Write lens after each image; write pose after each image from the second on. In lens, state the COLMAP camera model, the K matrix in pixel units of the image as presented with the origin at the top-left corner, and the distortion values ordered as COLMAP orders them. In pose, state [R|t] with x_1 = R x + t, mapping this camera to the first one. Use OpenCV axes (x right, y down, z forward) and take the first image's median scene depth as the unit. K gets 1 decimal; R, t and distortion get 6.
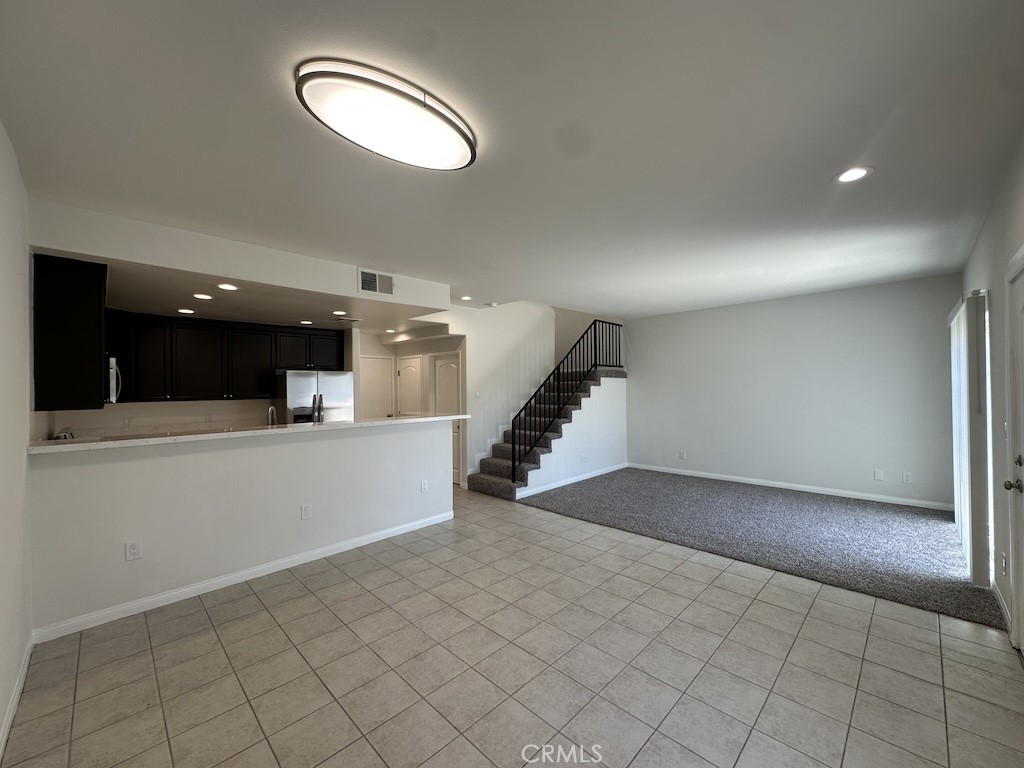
lens RADIAL K [[410.8, 0, 514.9], [0, 410.8, 385.4], [0, 0, 1]] dist [-0.004643, 0.001256]
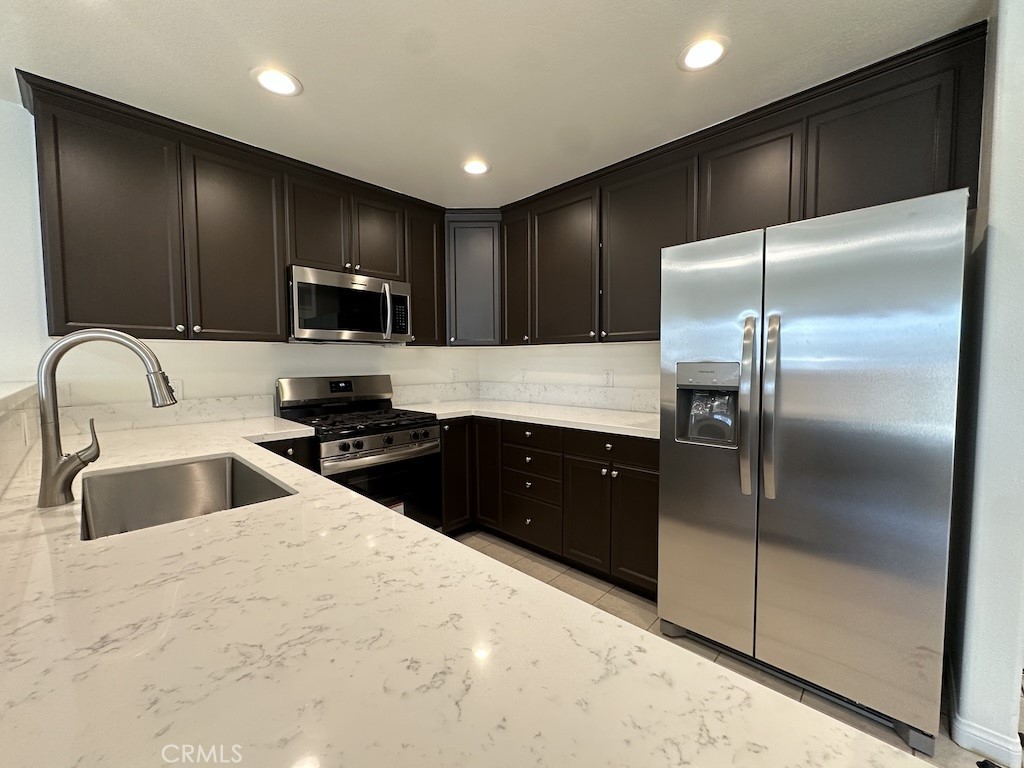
lens RADIAL K [[410.8, 0, 513.2], [0, 410.8, 384.6], [0, 0, 1]] dist [-0.004643, 0.001256]
pose [[0.013389, 0.068396, -0.997568, -0.217990], [0.009888, 0.997600, 0.068531, 0.048520], [0.999861, -0.010782, 0.012681, 0.862111]]
